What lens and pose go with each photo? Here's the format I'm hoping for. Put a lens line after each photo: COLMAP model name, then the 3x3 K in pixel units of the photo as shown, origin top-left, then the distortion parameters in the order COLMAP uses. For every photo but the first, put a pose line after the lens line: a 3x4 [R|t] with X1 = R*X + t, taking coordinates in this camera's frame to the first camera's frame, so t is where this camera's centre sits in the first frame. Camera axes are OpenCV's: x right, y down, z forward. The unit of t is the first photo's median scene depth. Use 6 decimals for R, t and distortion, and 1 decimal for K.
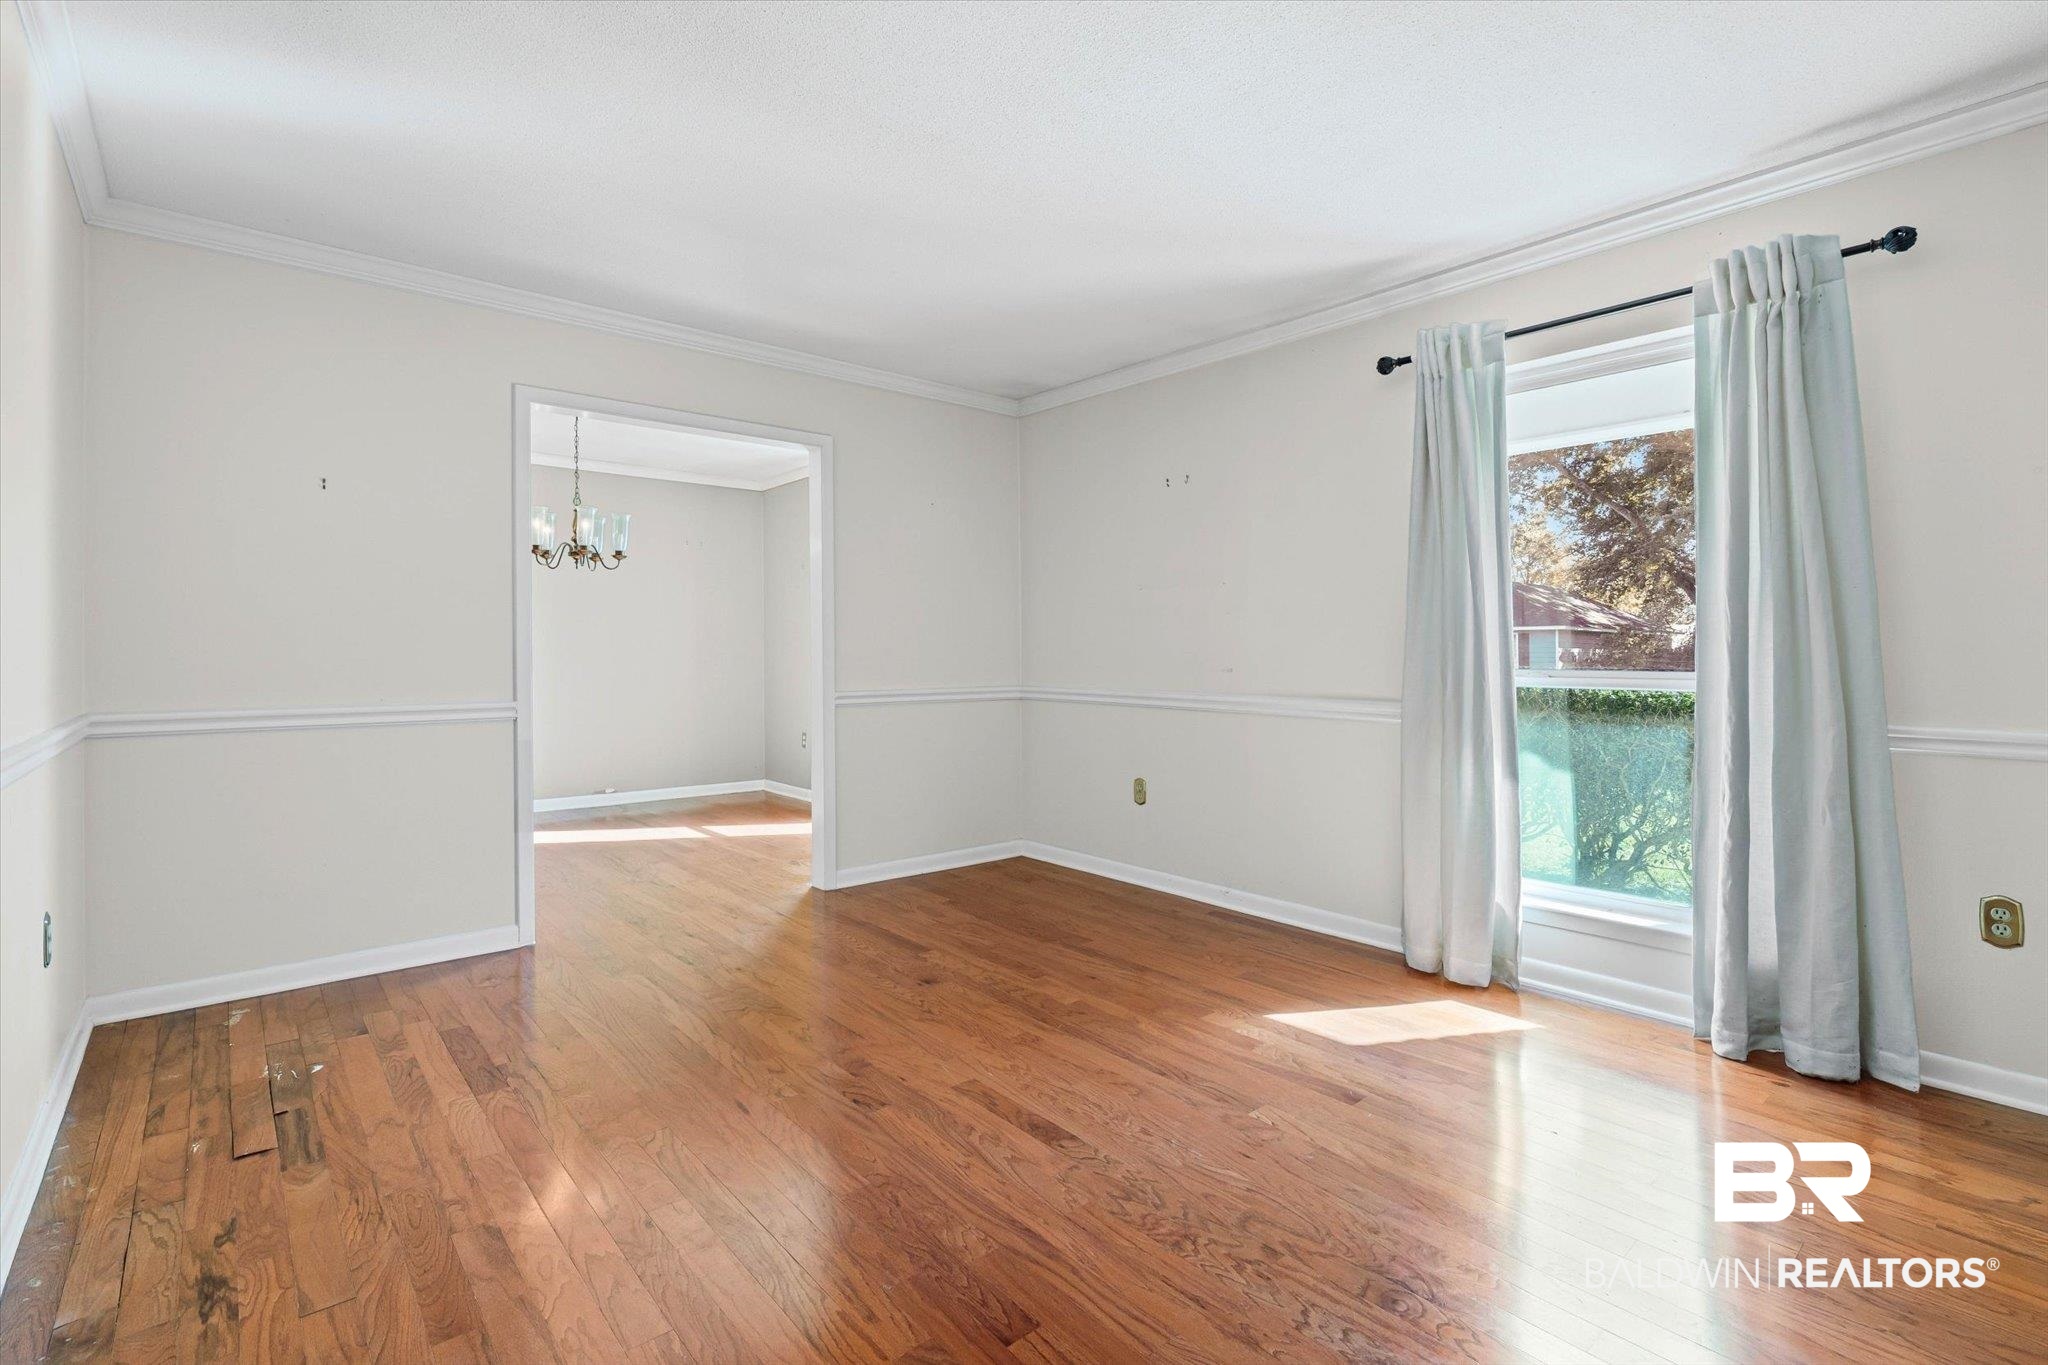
lens RADIAL K [[935.4, 0, 1020.3], [0, 935.4, 677.9], [0, 0, 1]] dist [-0.000707, 0.000385]
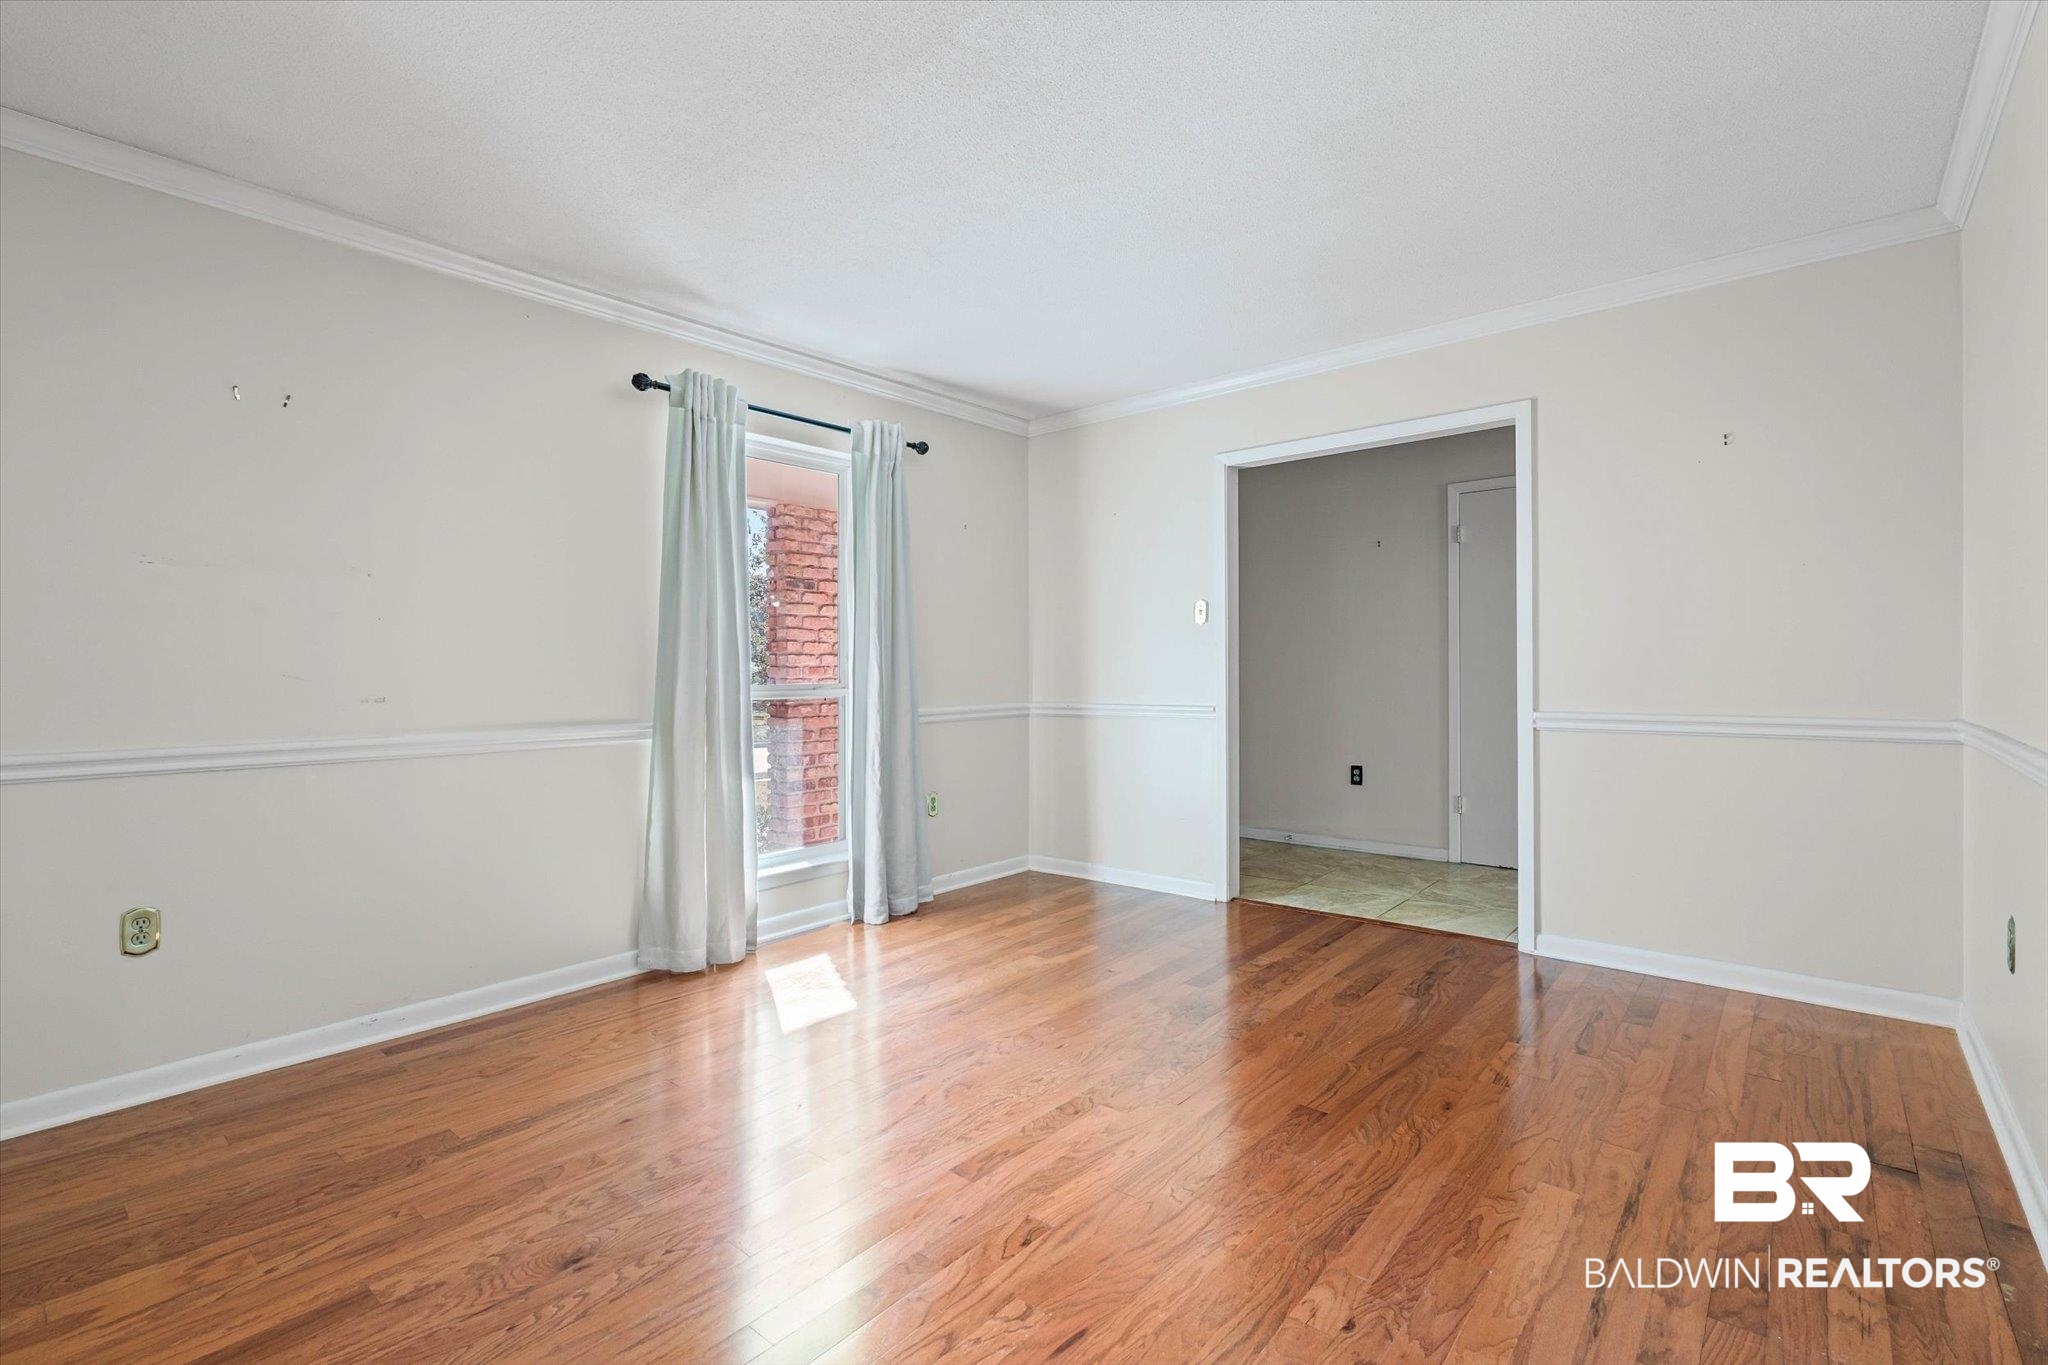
lens RADIAL K [[935.4, 0, 1020.3], [0, 935.4, 677.9], [0, 0, 1]] dist [-0.000707, 0.000385]
pose [[-0.154131, -0.006735, 0.988027, -0.724022], [0.037176, 0.999229, 0.012611, -0.019501], [-0.987351, 0.038675, -0.153762, 0.852618]]
